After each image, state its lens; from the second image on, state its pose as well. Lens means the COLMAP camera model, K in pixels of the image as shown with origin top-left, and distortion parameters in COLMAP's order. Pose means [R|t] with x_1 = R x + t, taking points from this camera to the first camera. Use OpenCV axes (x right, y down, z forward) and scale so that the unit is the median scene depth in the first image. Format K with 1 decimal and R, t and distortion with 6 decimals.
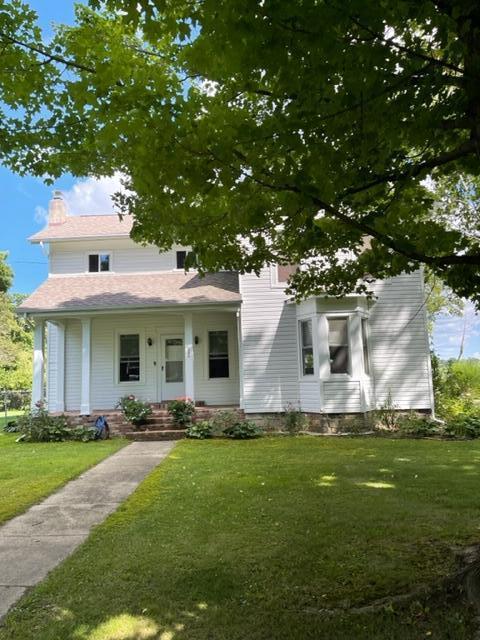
lens RADIAL K [[484.9, 0, 240.0], [0, 484.9, 320.0], [0, 0, 1]] dist [0.096561, -0.069663]
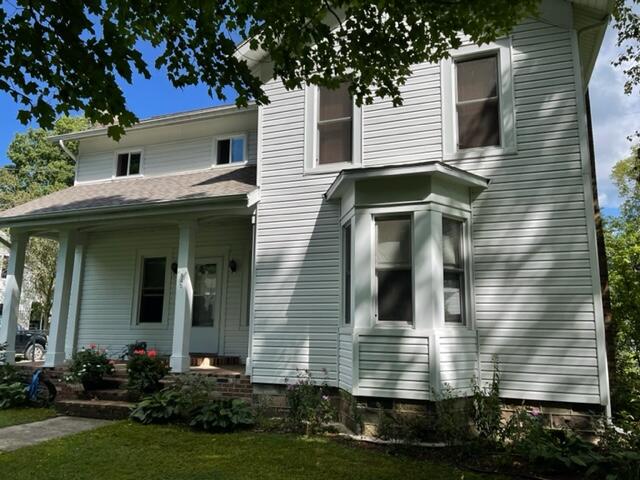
lens RADIAL K [[484.9, 0, 320.0], [0, 484.9, 240.0], [0, 0, 1]] dist [0.096561, -0.069663]
pose [[0.974791, 0.019896, -0.222230, 0.225880], [-0.036630, 0.996772, -0.071436, 0.058113], [0.220091, 0.077776, 0.972374, 0.430840]]
